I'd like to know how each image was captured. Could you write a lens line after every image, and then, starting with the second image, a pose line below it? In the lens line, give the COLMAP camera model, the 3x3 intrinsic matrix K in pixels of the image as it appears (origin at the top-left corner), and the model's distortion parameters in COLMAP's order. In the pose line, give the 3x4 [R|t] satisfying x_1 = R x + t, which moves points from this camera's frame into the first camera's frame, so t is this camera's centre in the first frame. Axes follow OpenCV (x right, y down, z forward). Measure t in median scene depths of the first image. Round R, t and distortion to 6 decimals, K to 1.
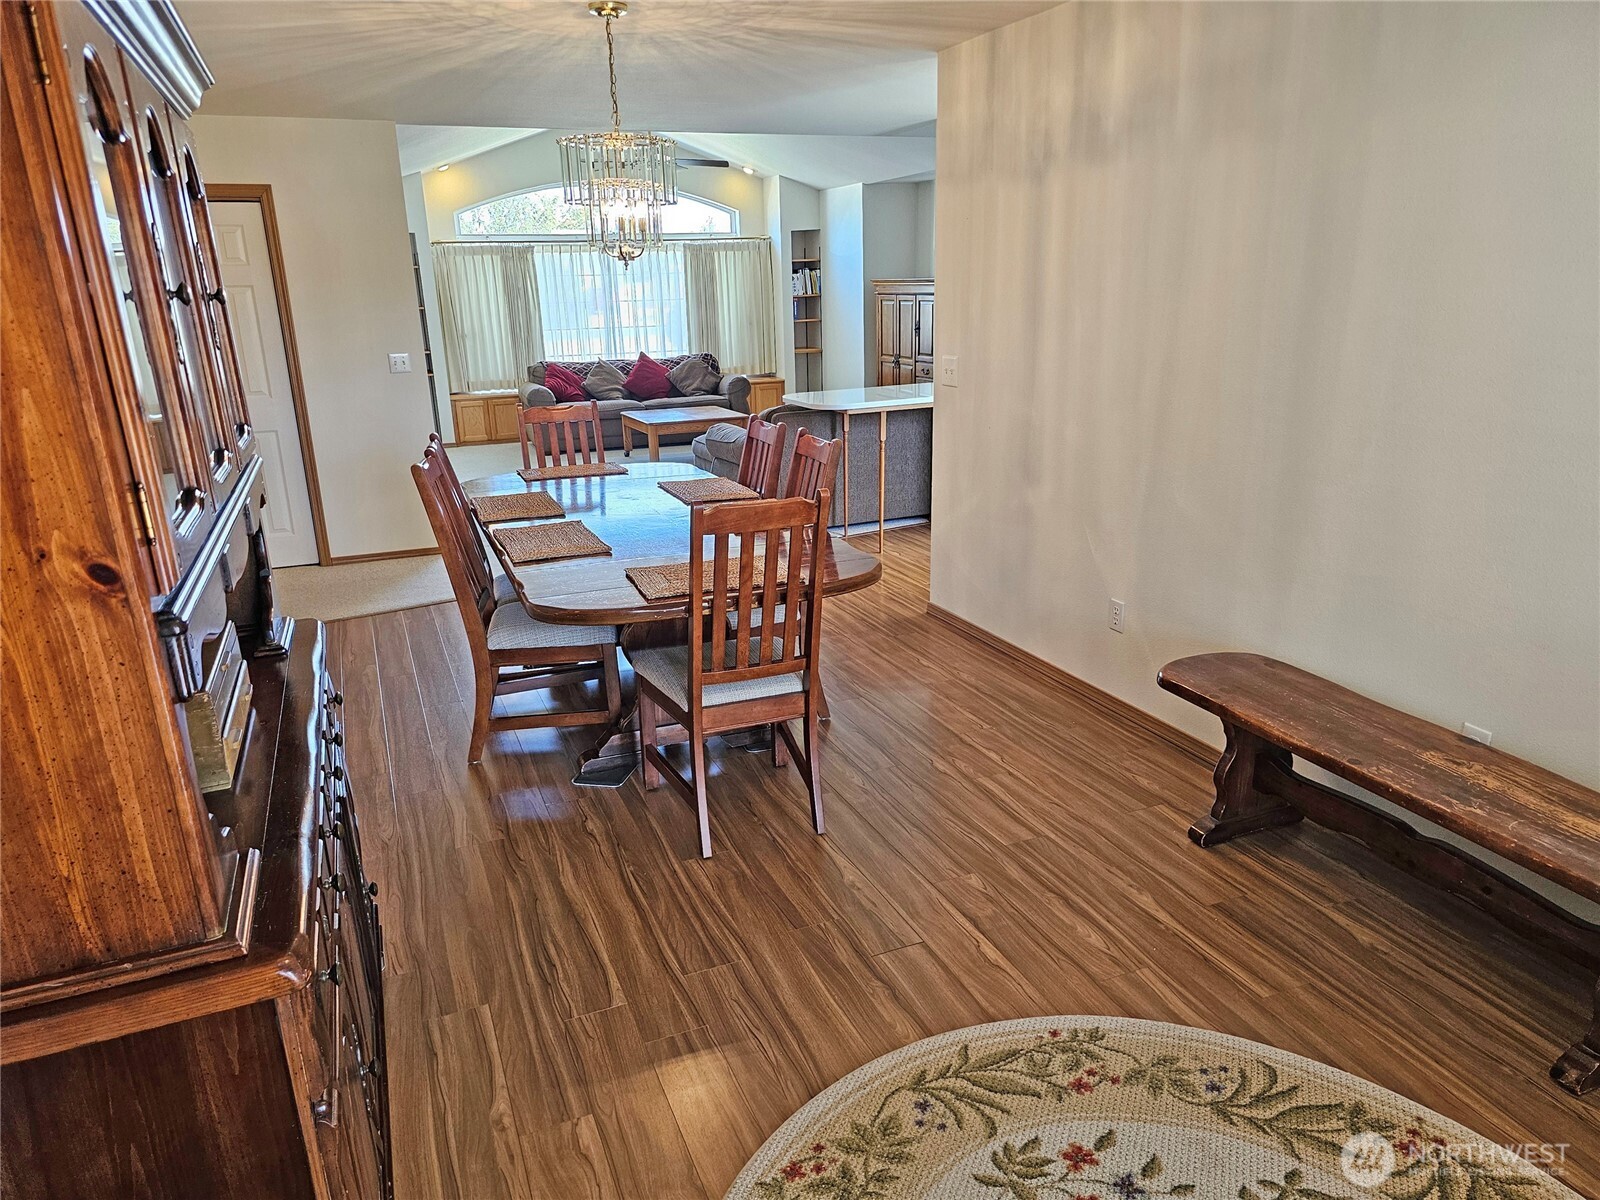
lens RADIAL K [[1069.4, 0, 823.8], [0, 1069.4, 649.2], [0, 0, 1]] dist [0.052949, -0.055935]
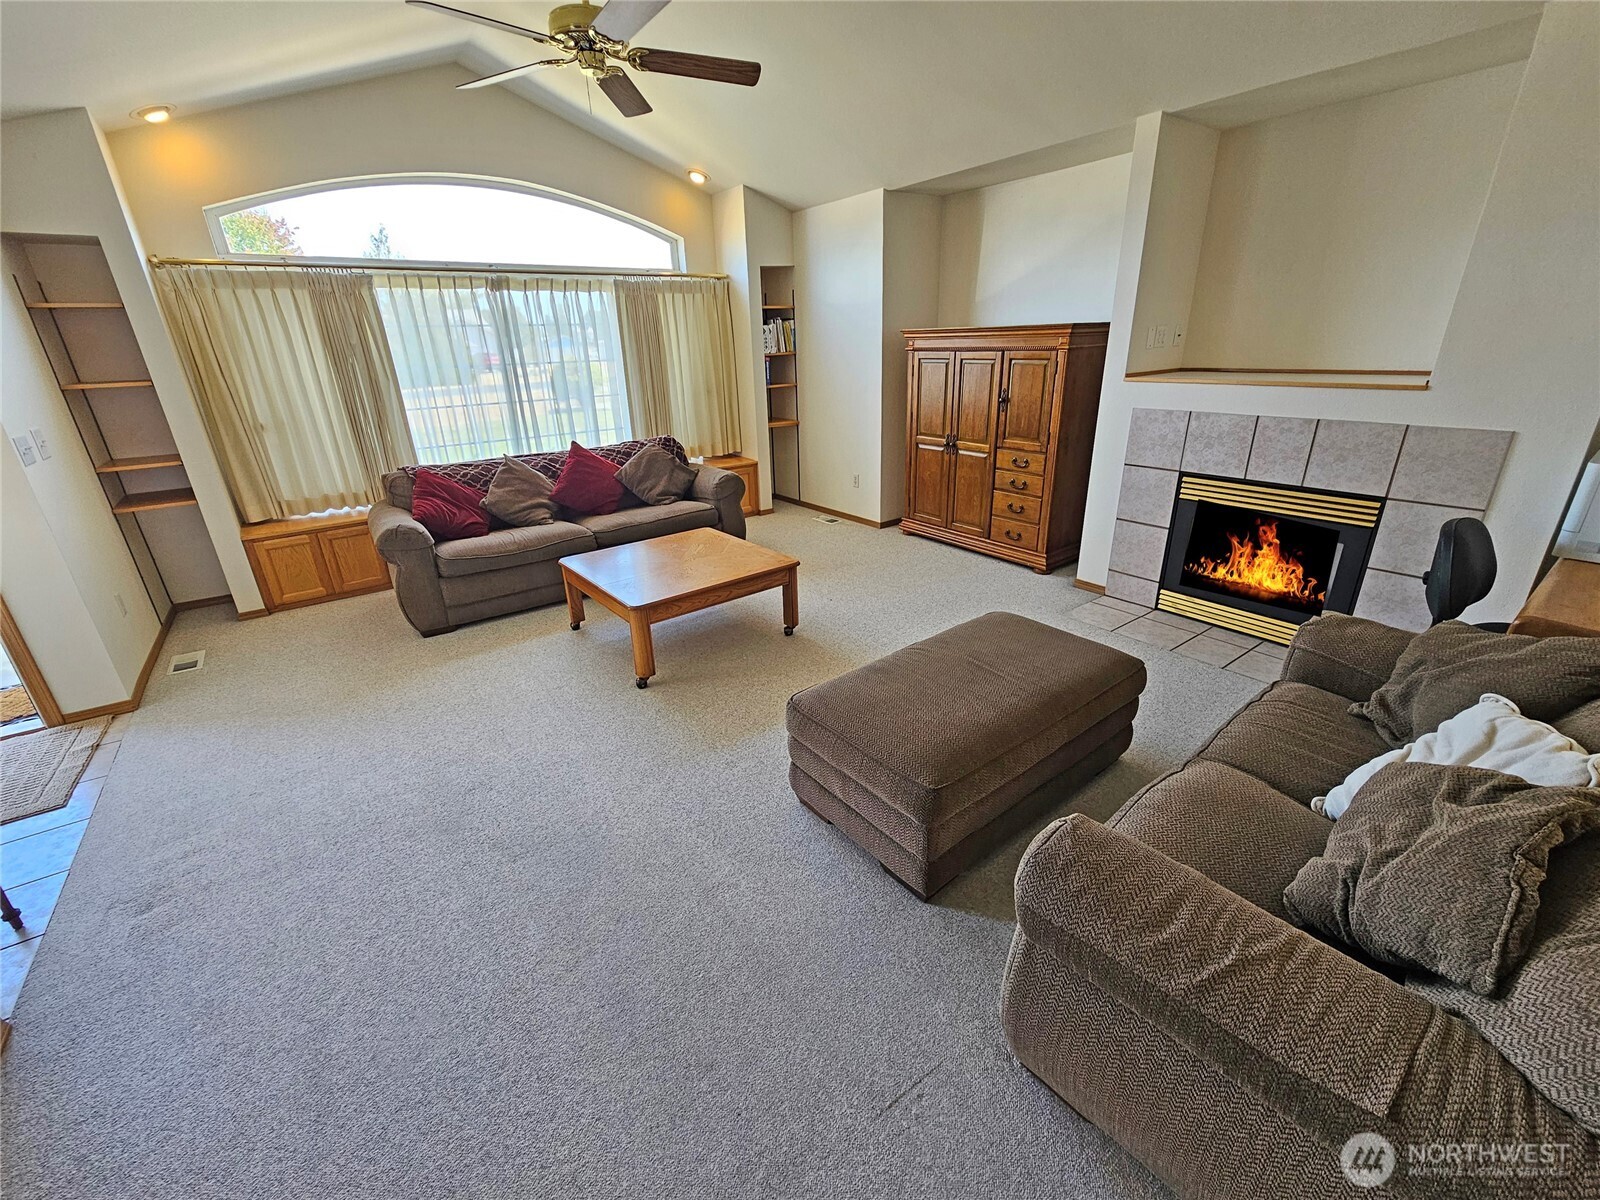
lens RADIAL K [[657.8, 0, 805.1], [0, 657.8, 601.0], [0, 0, 1]] dist [-0.001464, -0.000068]
pose [[0.971866, -0.090279, 0.217544, -0.126922], [0.081006, 0.995398, 0.051194, -0.187379], [-0.221165, -0.032131, 0.974707, 0.569304]]
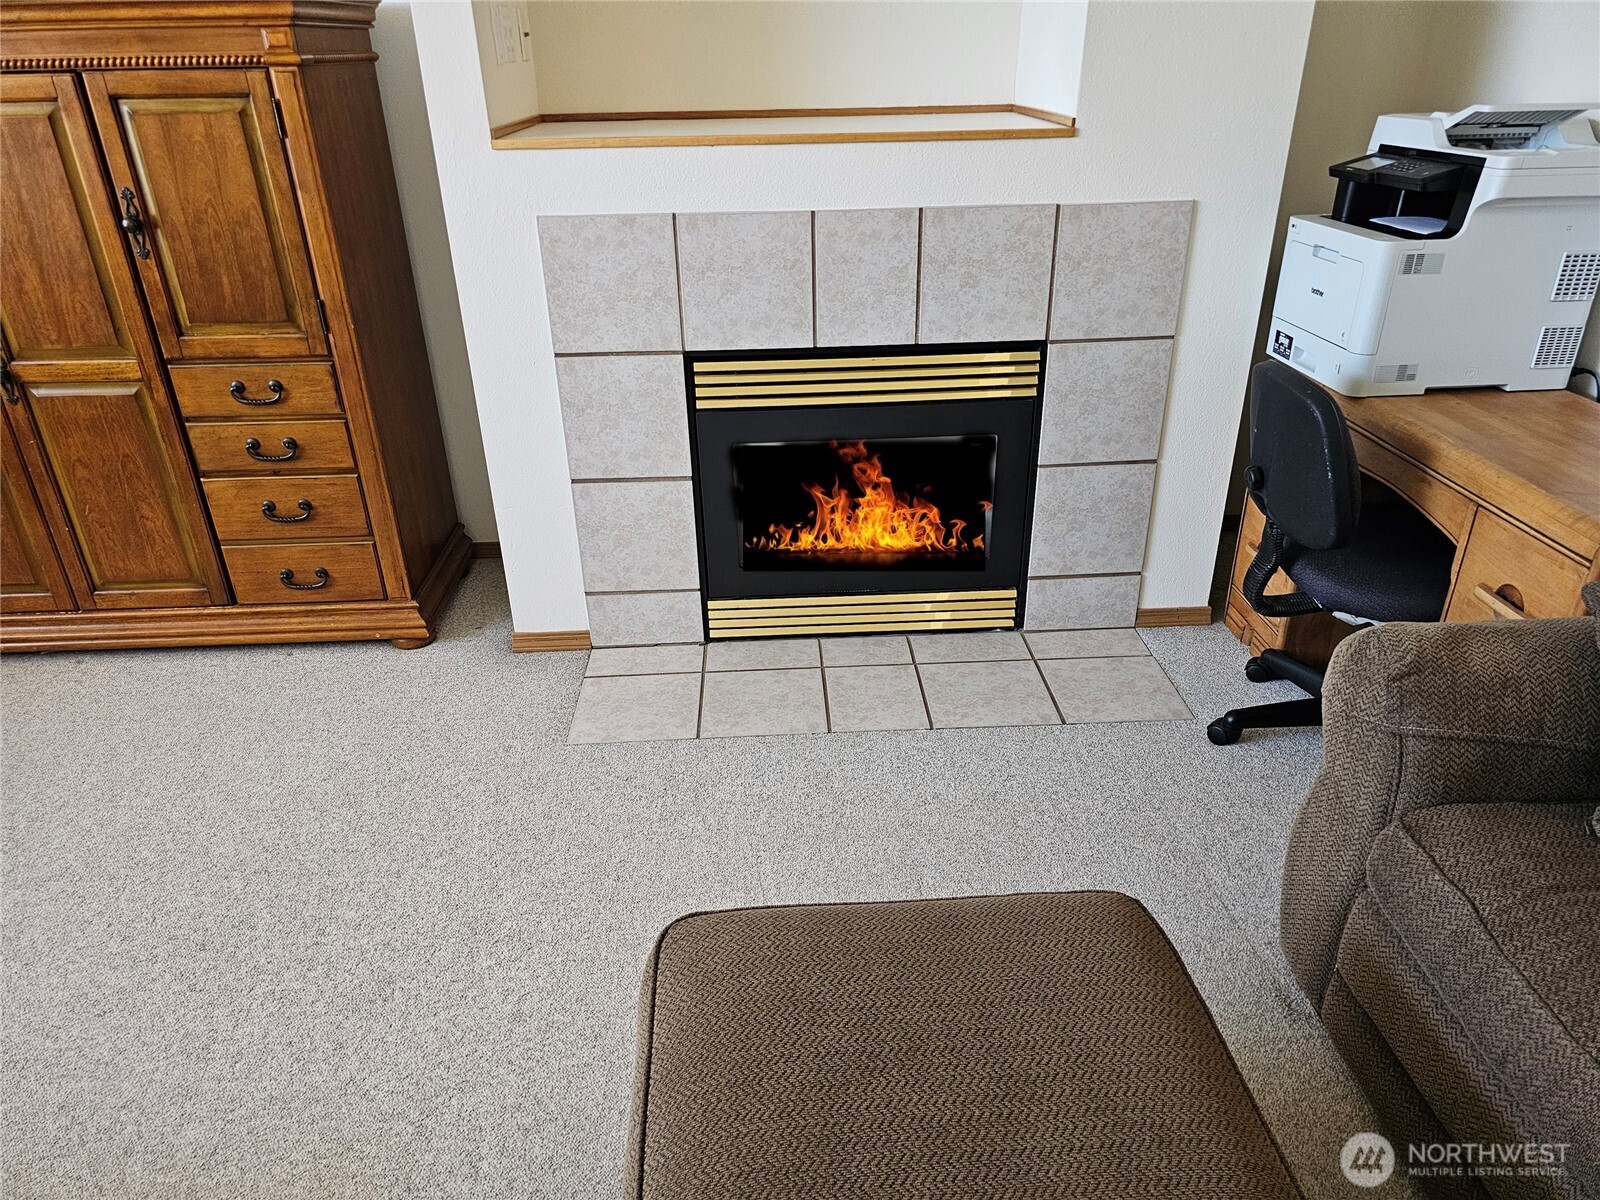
lens RADIAL K [[1069.4, 0, 806.6], [0, 1069.4, 612.0], [0, 0, 1]] dist [0.052949, -0.055935]
pose [[0.351305, -0.418278, 0.837633, -0.085128], [0.309782, 0.896196, 0.317598, -0.233342], [-0.883527, 0.147910, 0.444413, 0.721062]]
